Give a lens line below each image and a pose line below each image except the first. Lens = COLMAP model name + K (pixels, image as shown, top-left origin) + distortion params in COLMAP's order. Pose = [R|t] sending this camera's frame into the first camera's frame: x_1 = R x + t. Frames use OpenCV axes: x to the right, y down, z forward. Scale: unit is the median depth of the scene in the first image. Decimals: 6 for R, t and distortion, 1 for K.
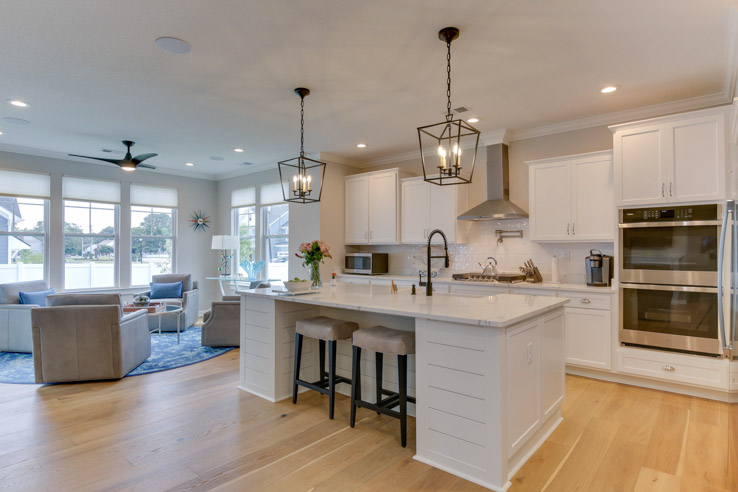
lens RADIAL K [[433.9, 0, 395.4], [0, 433.9, 248.0], [0, 0, 1]] dist [-0.003211, -0.001578]
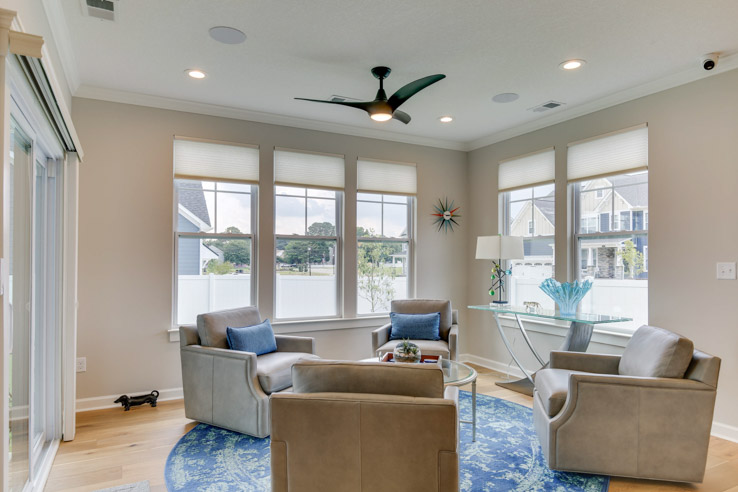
lens RADIAL K [[489.2, 0, 370.3], [0, 489.2, 253.7], [0, 0, 1]] dist [-0.002938, -0.000766]
pose [[0.925411, -0.002801, -0.378954, -0.388098], [-0.000810, 0.999956, -0.009369, 0.002741], [0.378964, 0.008977, 0.925368, 0.403299]]
